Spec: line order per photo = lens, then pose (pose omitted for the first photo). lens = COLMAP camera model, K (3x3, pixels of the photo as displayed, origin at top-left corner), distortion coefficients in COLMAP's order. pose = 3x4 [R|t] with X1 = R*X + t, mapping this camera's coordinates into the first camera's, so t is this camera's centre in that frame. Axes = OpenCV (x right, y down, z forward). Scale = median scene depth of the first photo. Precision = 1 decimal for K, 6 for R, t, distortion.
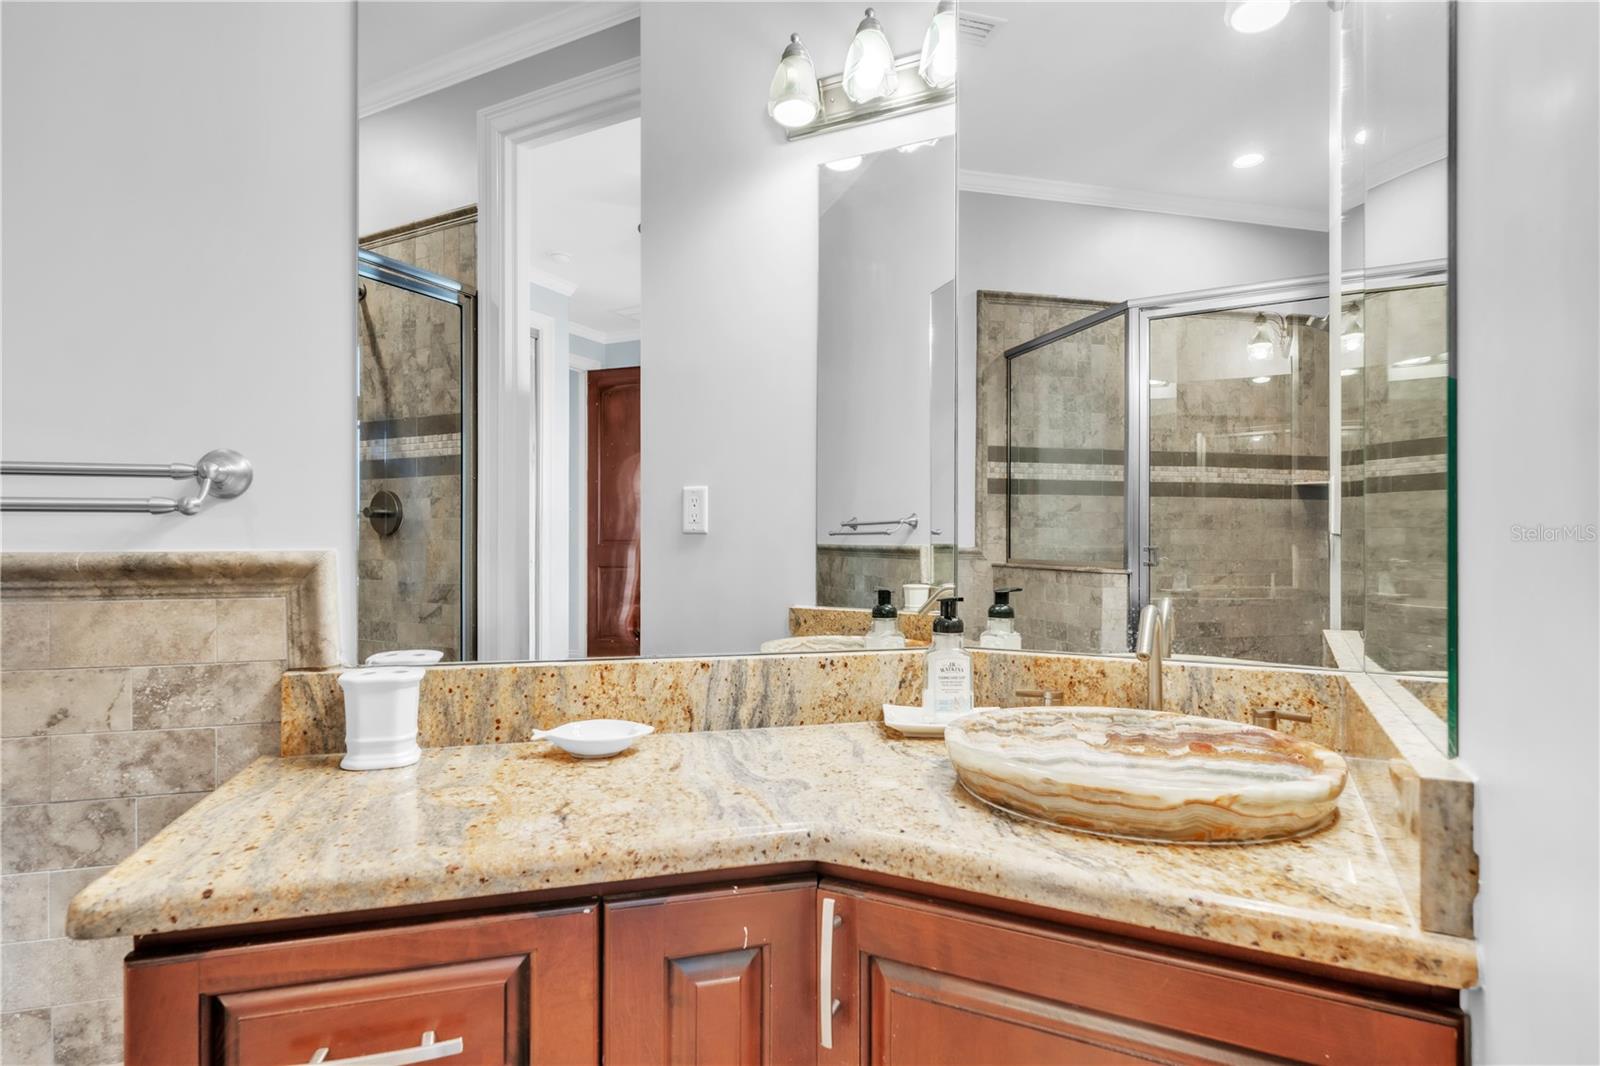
lens RADIAL K [[769.3, 0, 778.7], [0, 769.3, 538.7], [0, 0, 1]] dist [-0.000062, -0.000391]
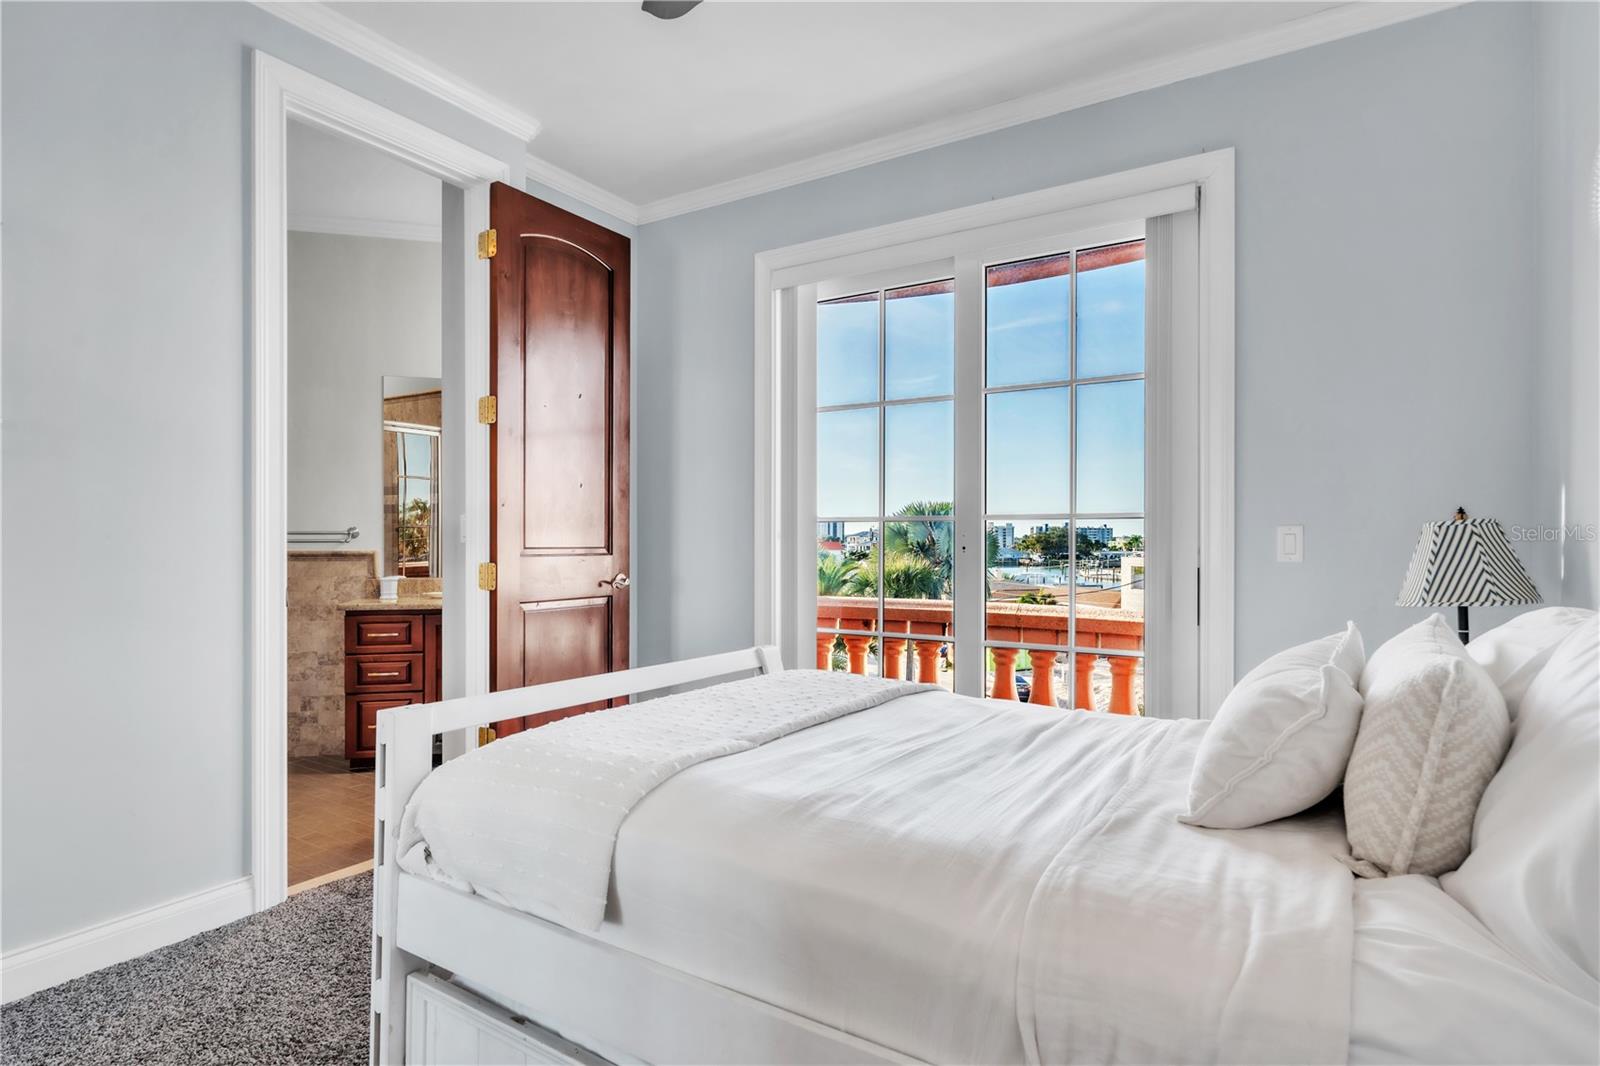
lens RADIAL K [[769.3, 0, 778.7], [0, 769.3, 538.7], [0, 0, 1]] dist [-0.000062, -0.000391]
pose [[0.998472, -0.000905, -0.055245, 1.894824], [0.001342, 0.999968, 0.007880, -0.080009], [0.055236, -0.007942, 0.998442, -3.168376]]
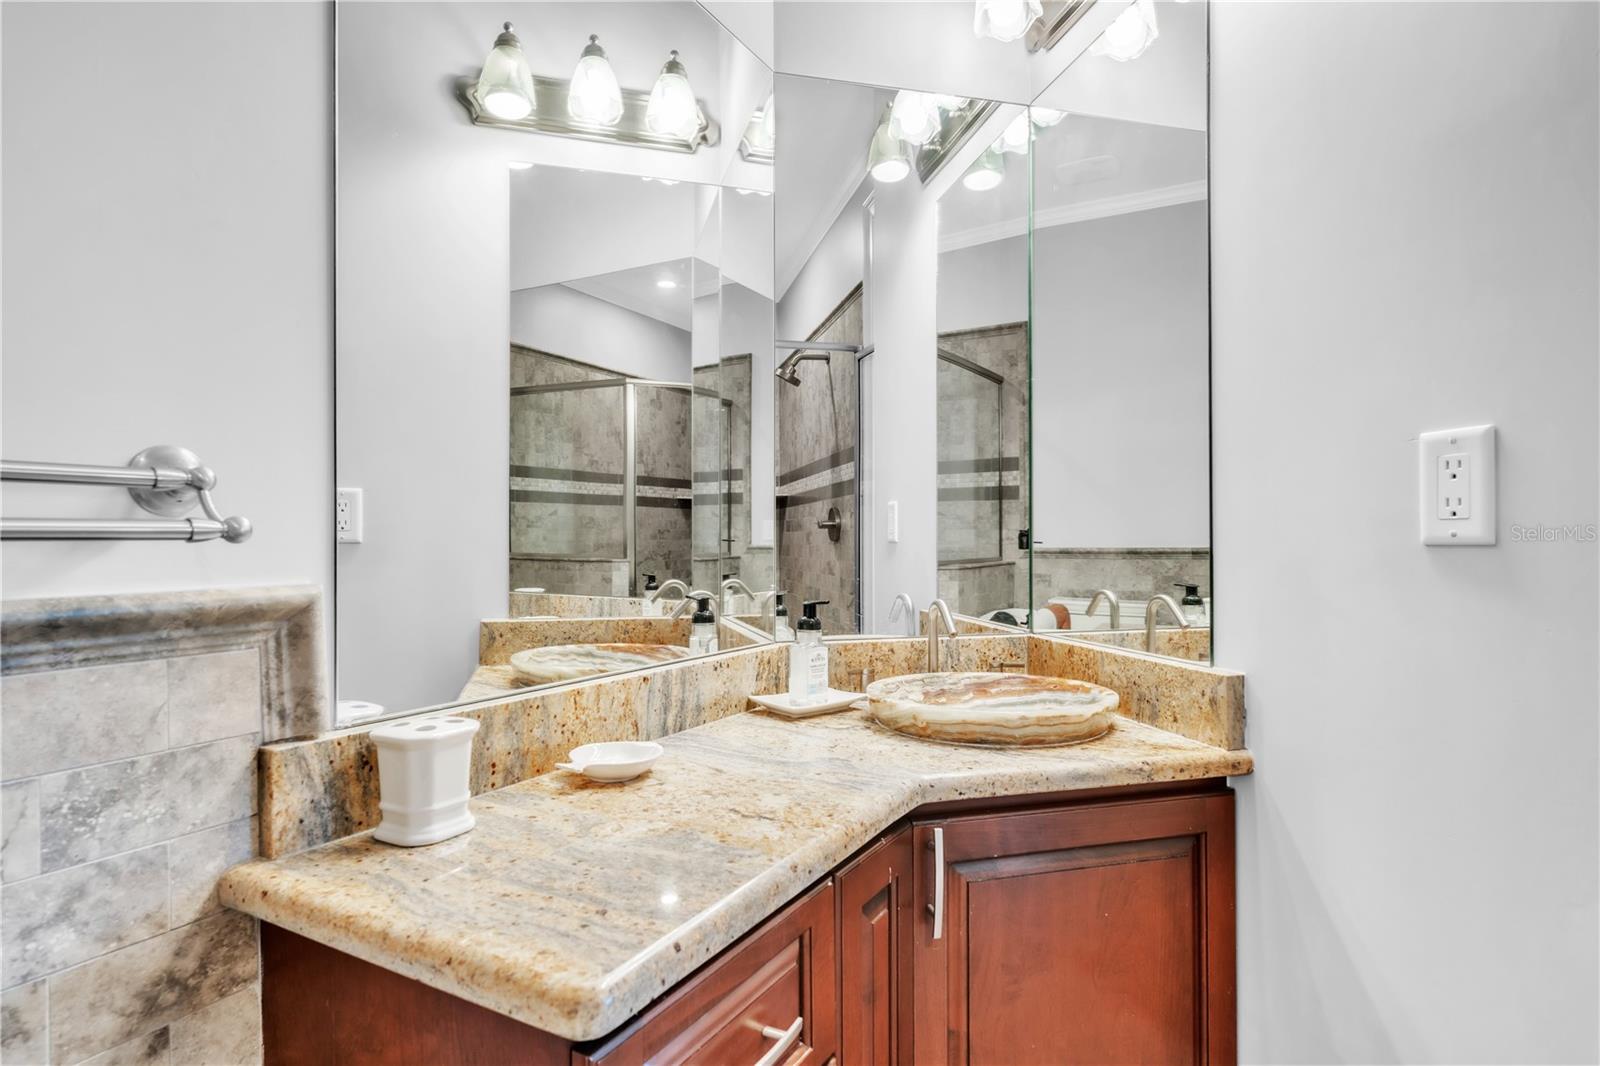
lens RADIAL K [[769.3, 0, 778.7], [0, 769.3, 538.7], [0, 0, 1]] dist [-0.000062, -0.000391]
pose [[0.770088, -0.002253, 0.637933, -0.749762], [0.002026, 0.999997, 0.001086, -0.030997], [-0.637934, 0.000456, 0.770091, 0.103657]]
